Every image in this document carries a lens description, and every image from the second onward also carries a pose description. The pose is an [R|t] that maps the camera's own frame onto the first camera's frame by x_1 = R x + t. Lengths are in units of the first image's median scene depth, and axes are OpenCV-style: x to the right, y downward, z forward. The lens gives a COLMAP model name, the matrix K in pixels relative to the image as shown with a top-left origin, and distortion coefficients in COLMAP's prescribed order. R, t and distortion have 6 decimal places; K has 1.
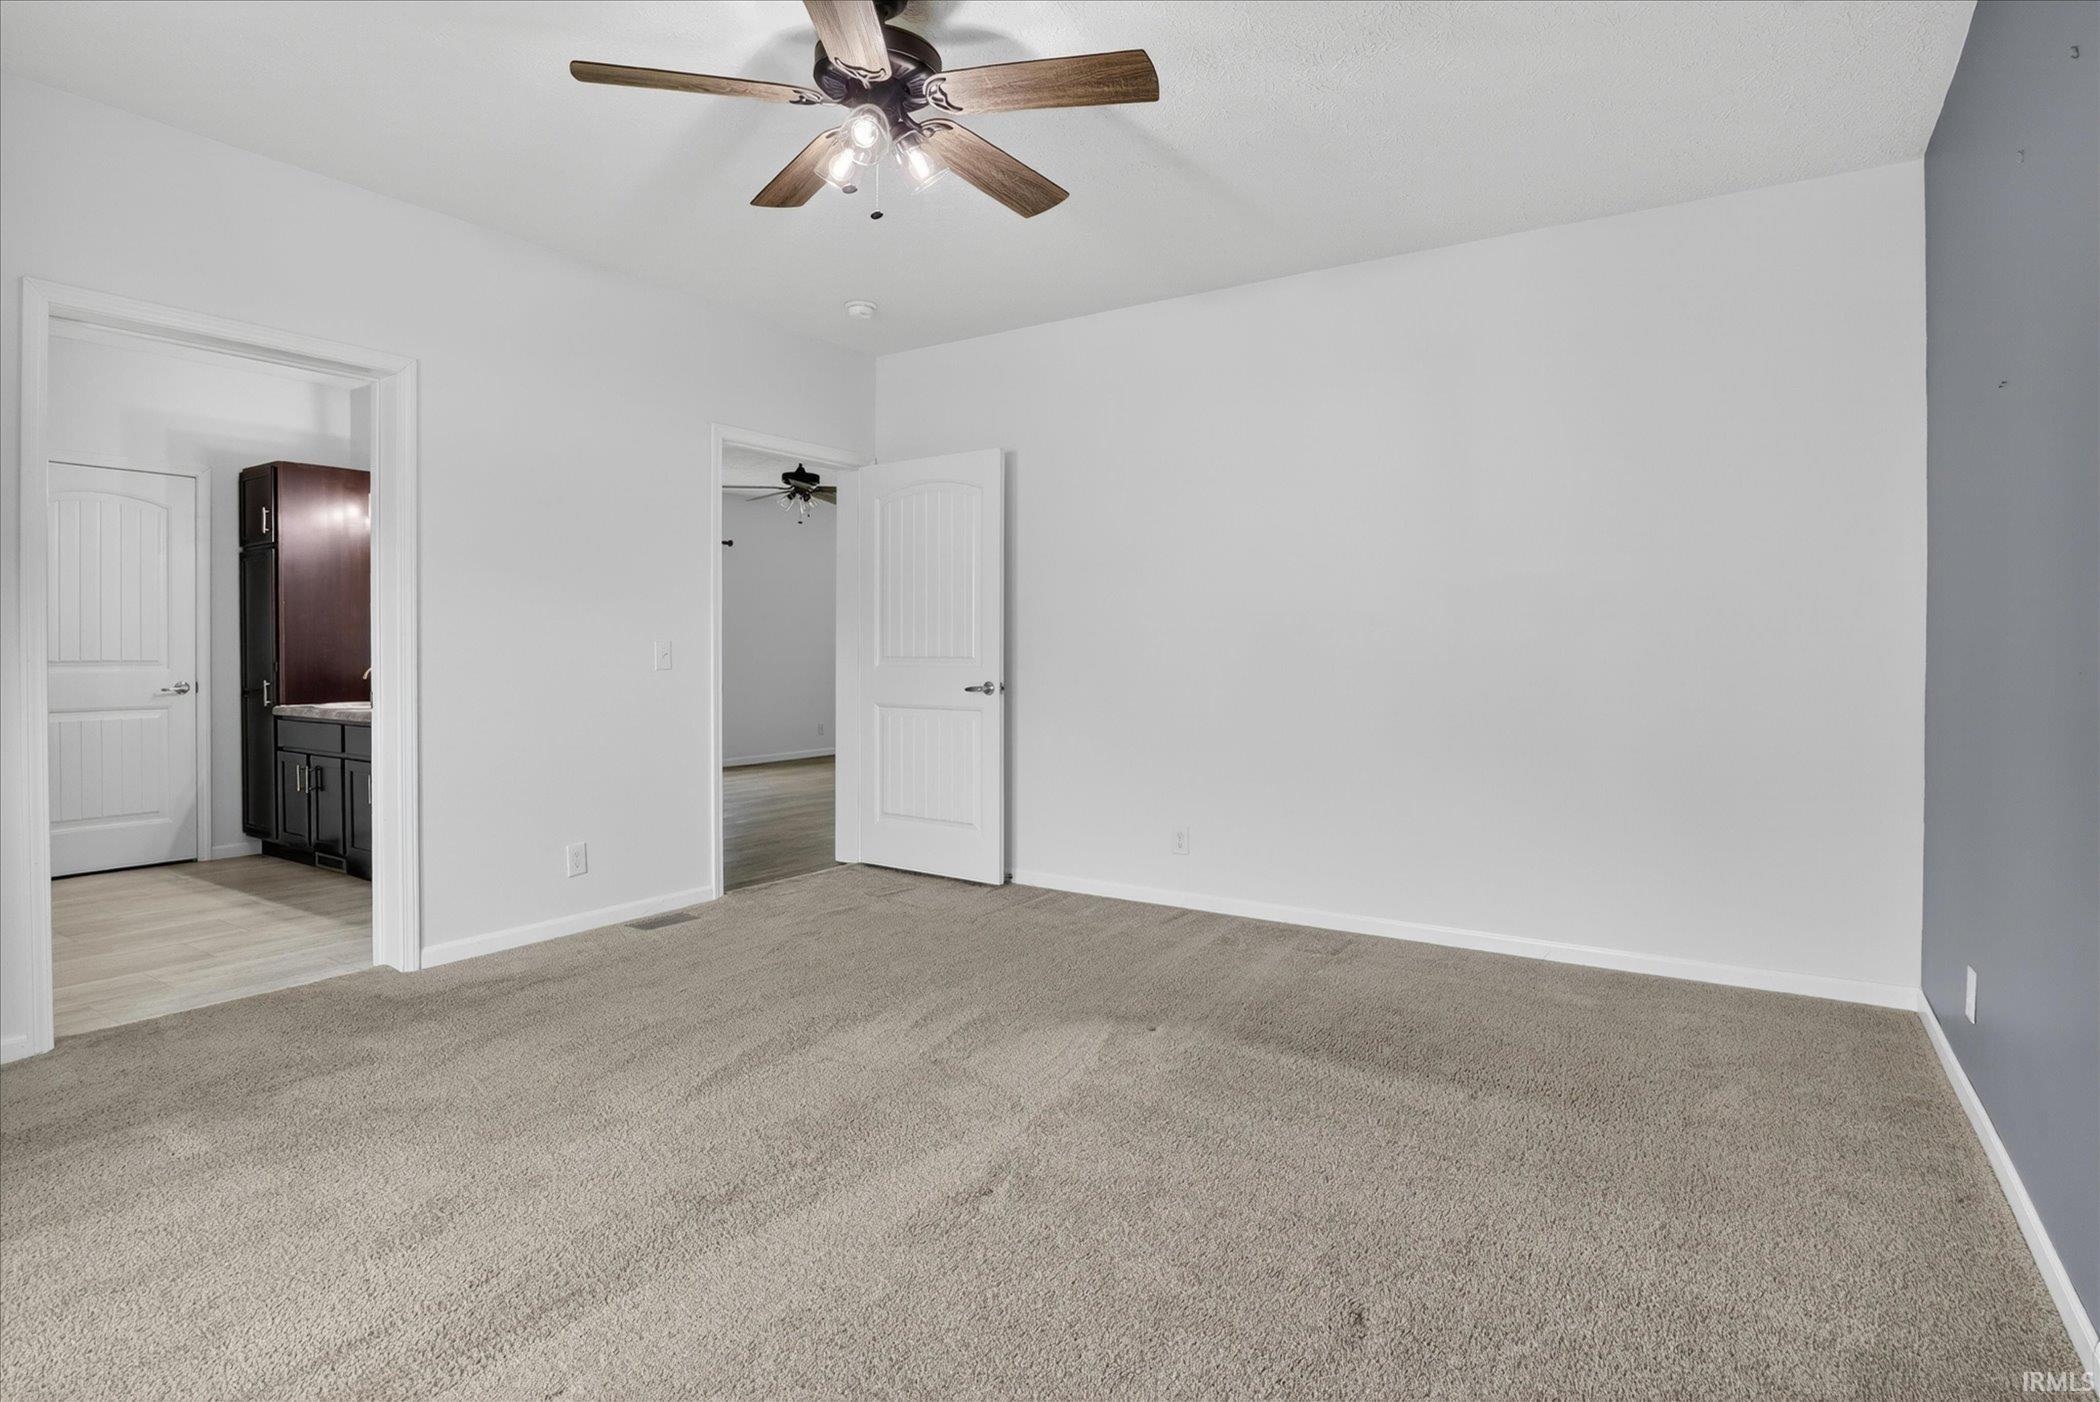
lens RADIAL K [[1082.9, 0, 1047.1], [0, 1082.9, 653.9], [0, 0, 1]] dist [-0.025578, 0.000405]
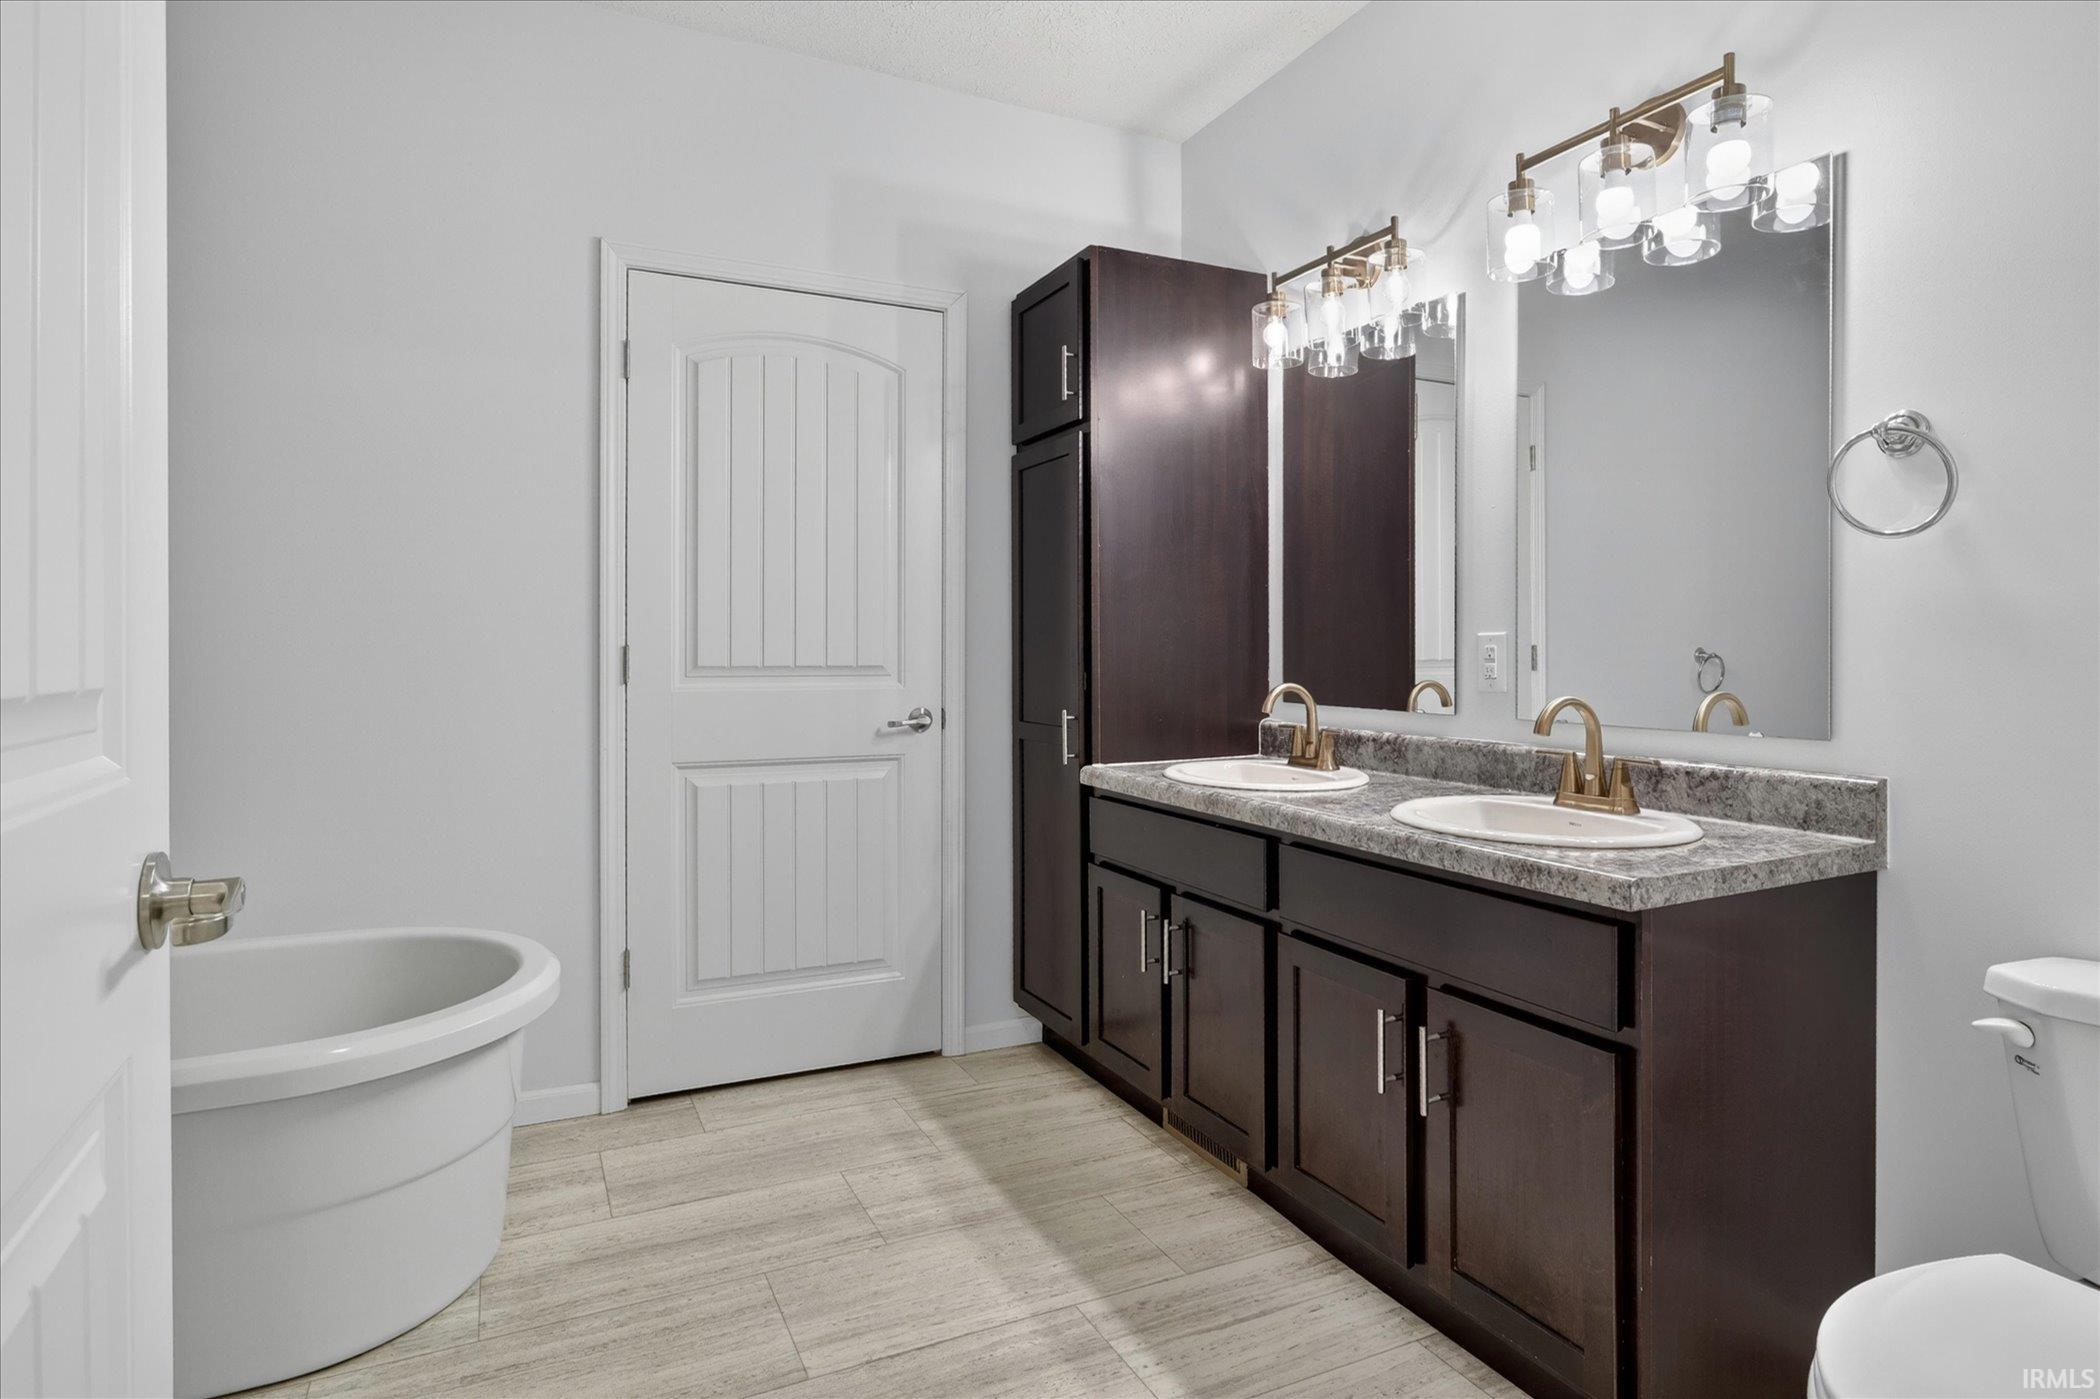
lens RADIAL K [[1082.9, 0, 1047.1], [0, 1082.9, 652.4], [0, 0, 1]] dist [-0.025578, 0.000405]
pose [[0.855997, -0.000147, -0.516980, -0.489644], [-0.003318, 0.999978, -0.005779, 0.001753], [0.516970, 0.006662, 0.855978, 0.583338]]
